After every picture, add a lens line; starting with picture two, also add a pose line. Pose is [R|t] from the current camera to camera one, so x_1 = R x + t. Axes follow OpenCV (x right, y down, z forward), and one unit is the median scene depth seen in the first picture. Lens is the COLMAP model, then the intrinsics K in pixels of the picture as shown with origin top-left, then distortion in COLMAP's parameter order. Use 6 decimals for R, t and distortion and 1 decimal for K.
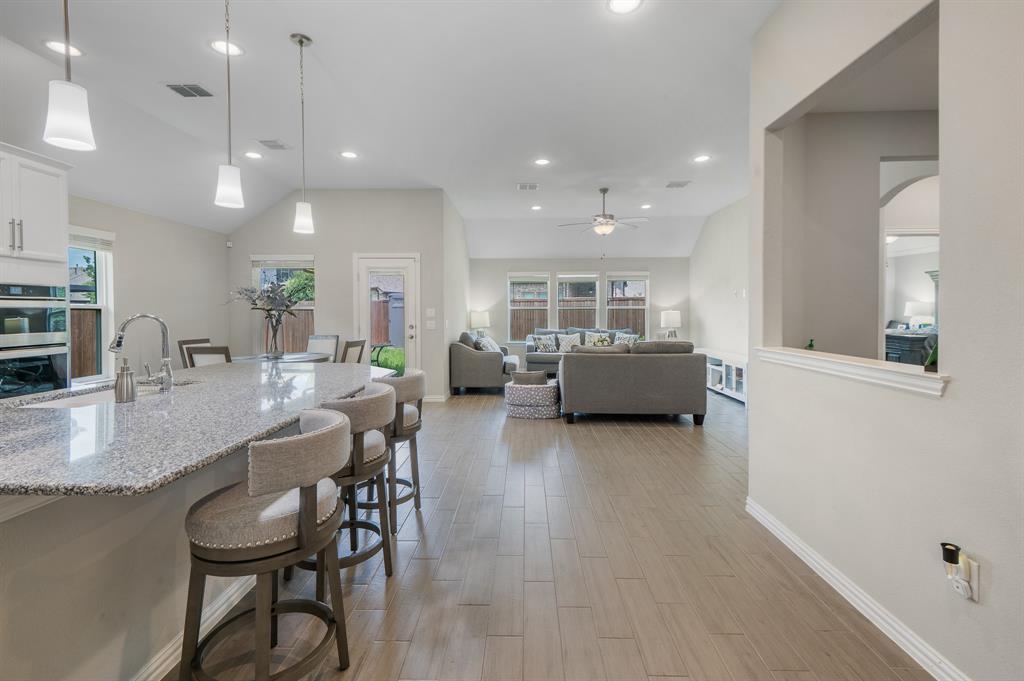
lens RADIAL K [[465.9, 0, 517.9], [0, 465.9, 325.0], [0, 0, 1]] dist [0.002701, -0.000474]
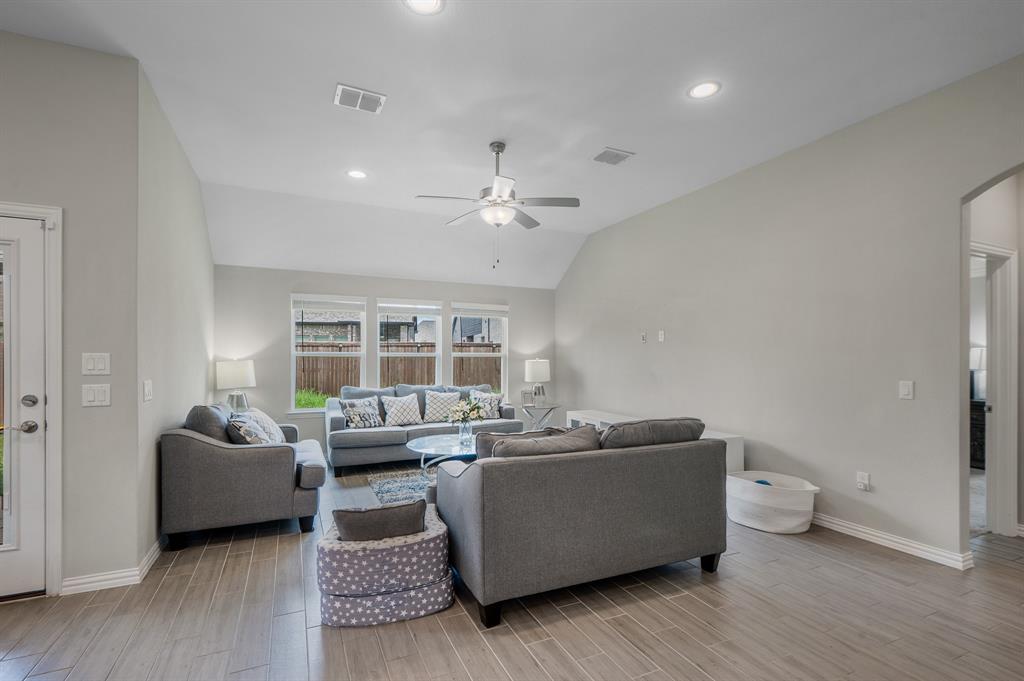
lens RADIAL K [[481.4, 0, 534.3], [0, 481.4, 360.9], [0, 0, 1]] dist [0.001256, -0.000541]
pose [[0.885130, 0.001702, 0.465340, -0.043242], [0.009543, 0.999717, -0.021809, -0.014936], [-0.465246, 0.023745, 0.884863, 0.423863]]
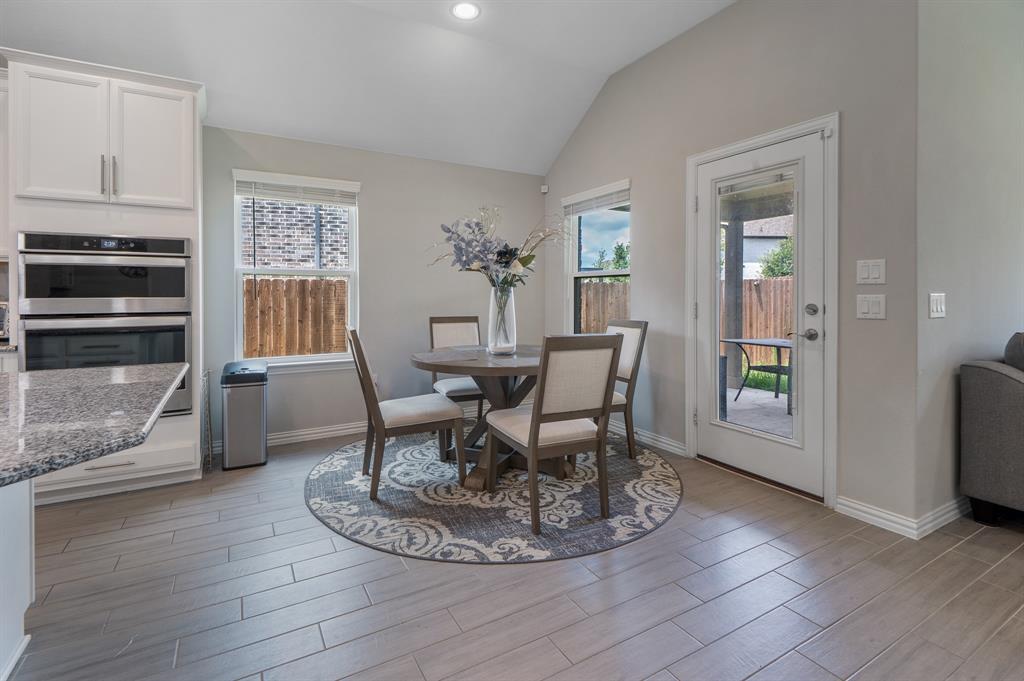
lens RADIAL K [[476.8, 0, 492.5], [0, 476.8, 296.6], [0, 0, 1]] dist [-0.001087, -0.000778]
pose [[0.499526, 0.004651, -0.866286, -0.012837], [-0.025367, 0.999635, -0.009261, 0.003432], [0.865927, 0.026601, 0.499462, 0.520508]]
